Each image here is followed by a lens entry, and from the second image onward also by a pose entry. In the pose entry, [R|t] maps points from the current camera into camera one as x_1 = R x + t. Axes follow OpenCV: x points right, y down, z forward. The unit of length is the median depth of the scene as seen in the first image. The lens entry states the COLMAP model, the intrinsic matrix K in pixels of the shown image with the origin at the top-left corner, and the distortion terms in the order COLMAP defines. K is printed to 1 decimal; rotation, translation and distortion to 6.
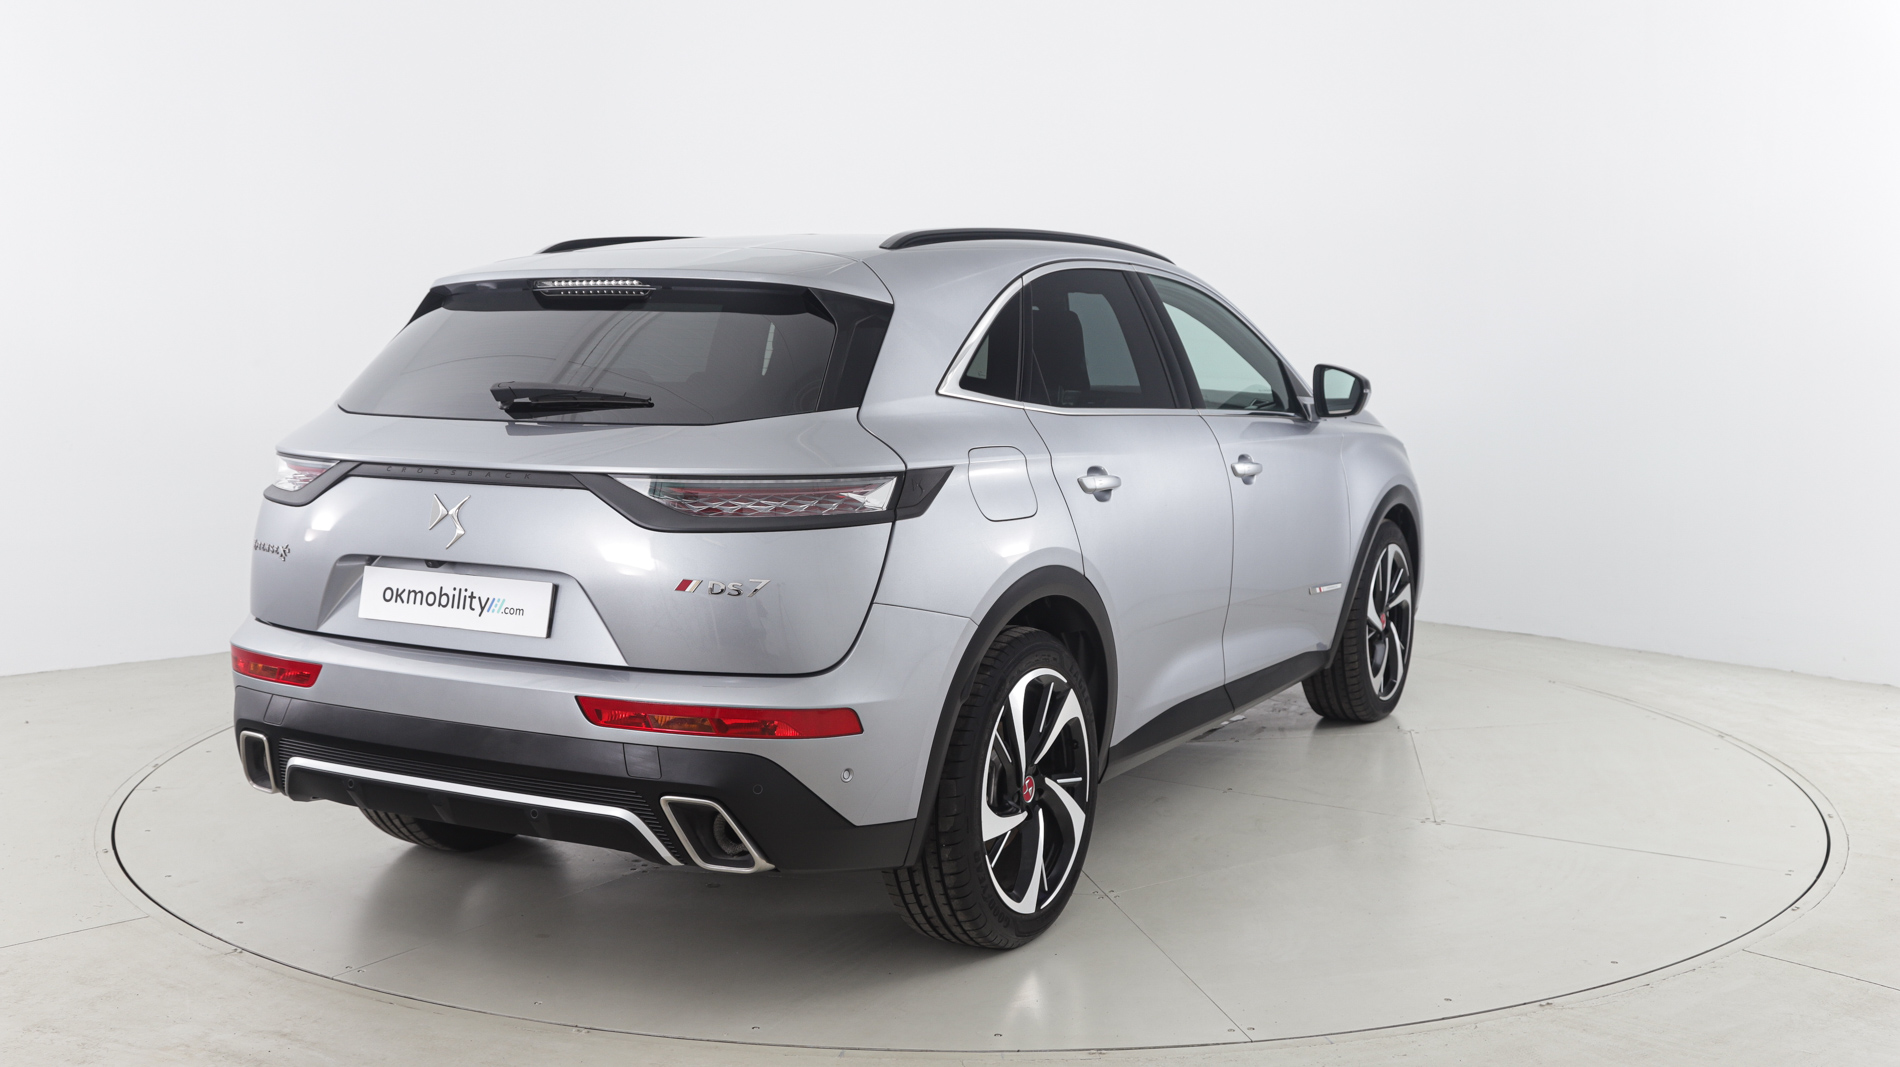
lens RADIAL K [[1999.9, 0, 950.0], [0, 1999.9, 533.5], [0, 0, 1]] dist [-0.007312, 0.002721]
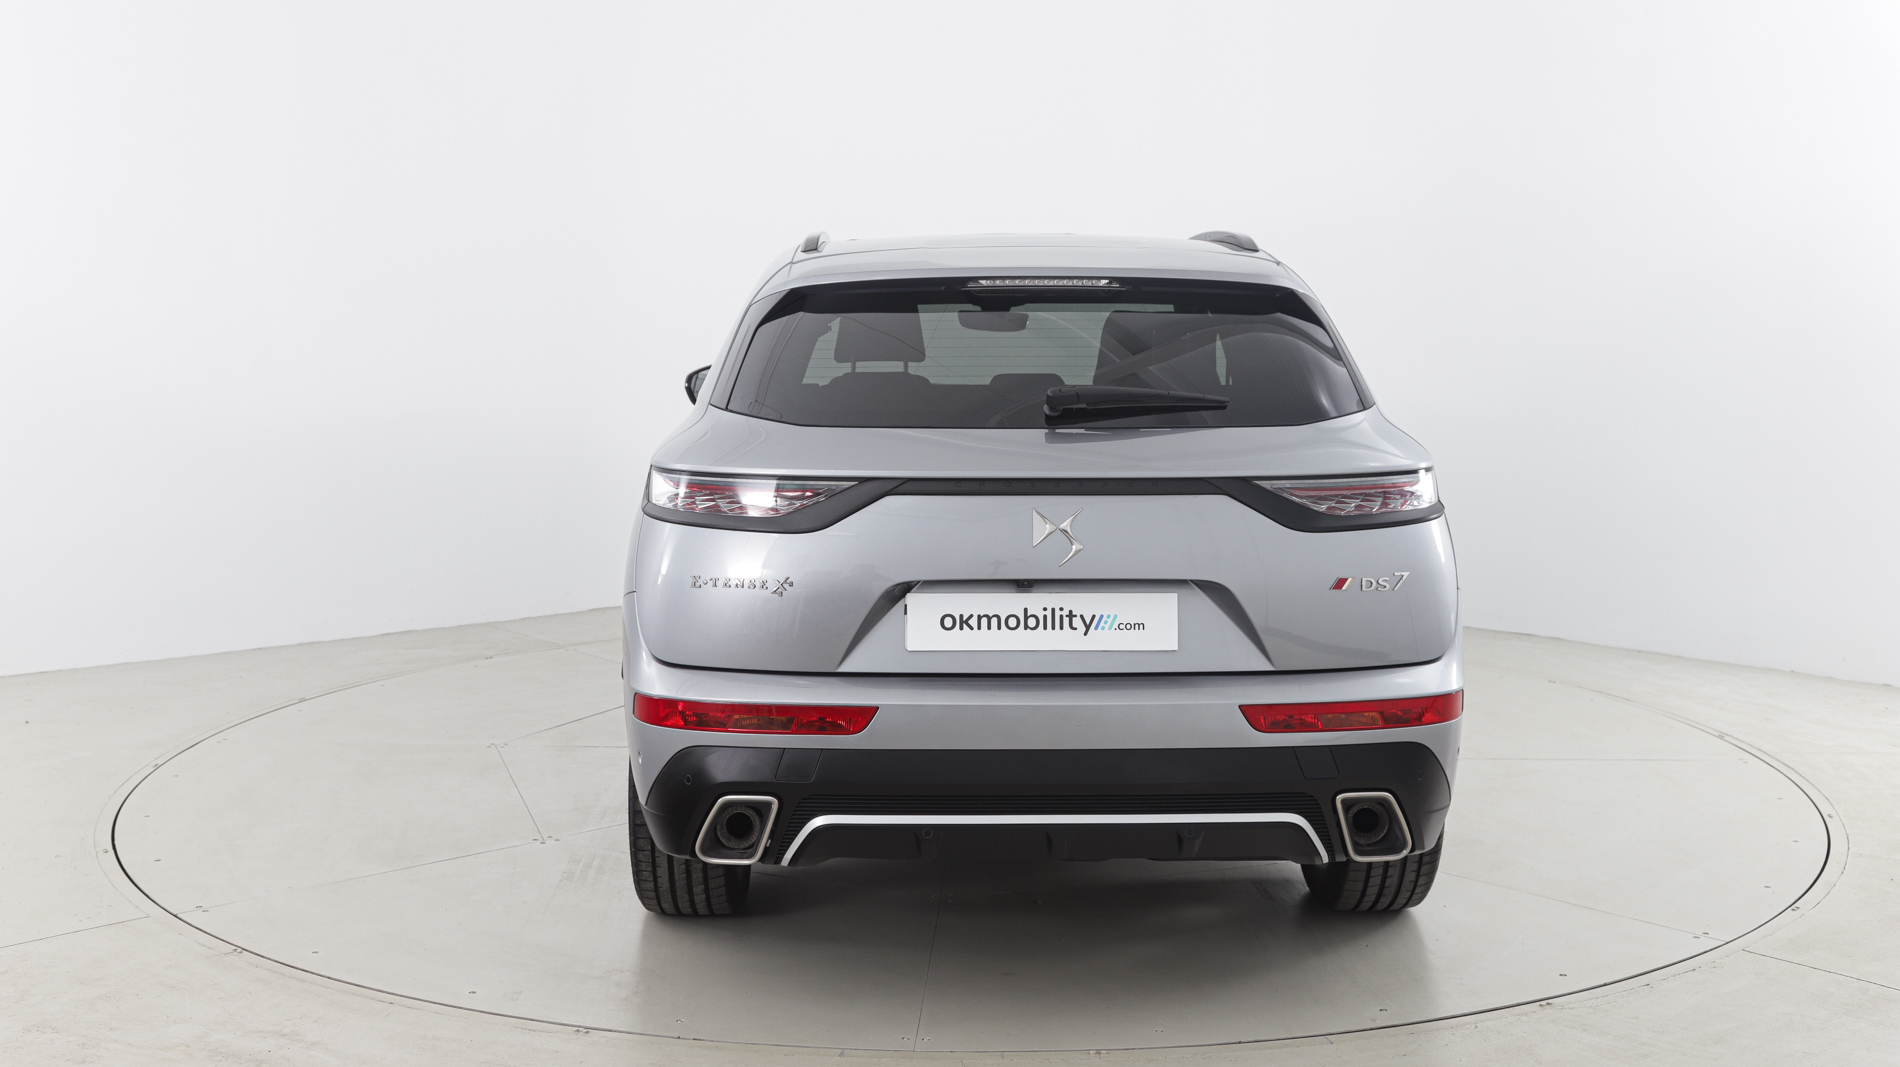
lens RADIAL K [[1999.9, 0, 950.0], [0, 1999.9, 533.5], [0, 0, 1]] dist [-0.007312, 0.002721]
pose [[0.862452, -0.058586, 0.502737, -0.746737], [0.058679, 0.998154, 0.015654, -0.024514], [-0.502726, 0.015999, 0.864298, 0.211827]]
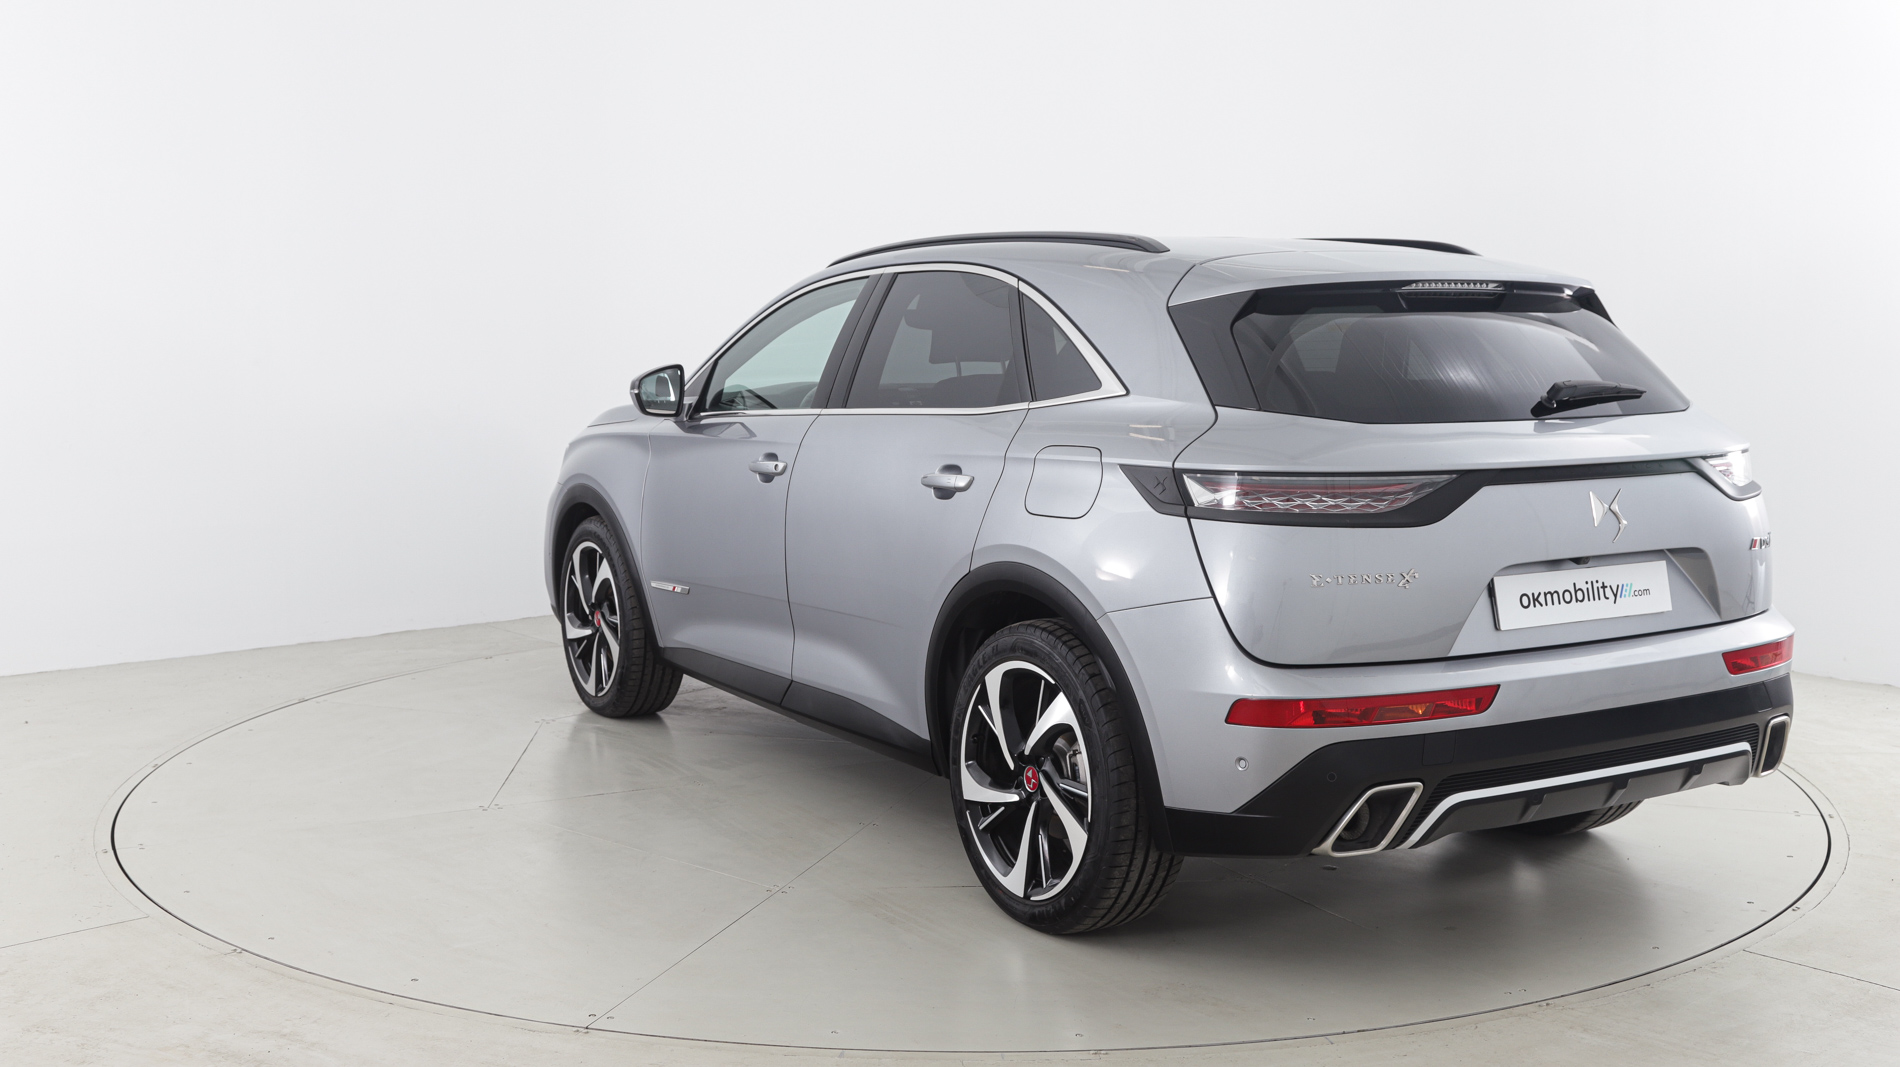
lens RADIAL K [[1999.9, 0, 950.0], [0, 1999.9, 533.5], [0, 0, 1]] dist [-0.007312, 0.002721]
pose [[0.487539, -0.100932, 0.867248, -1.287458], [0.098876, 0.993288, 0.060016, -0.090929], [-0.867484, 0.056490, 0.494247, 0.766523]]
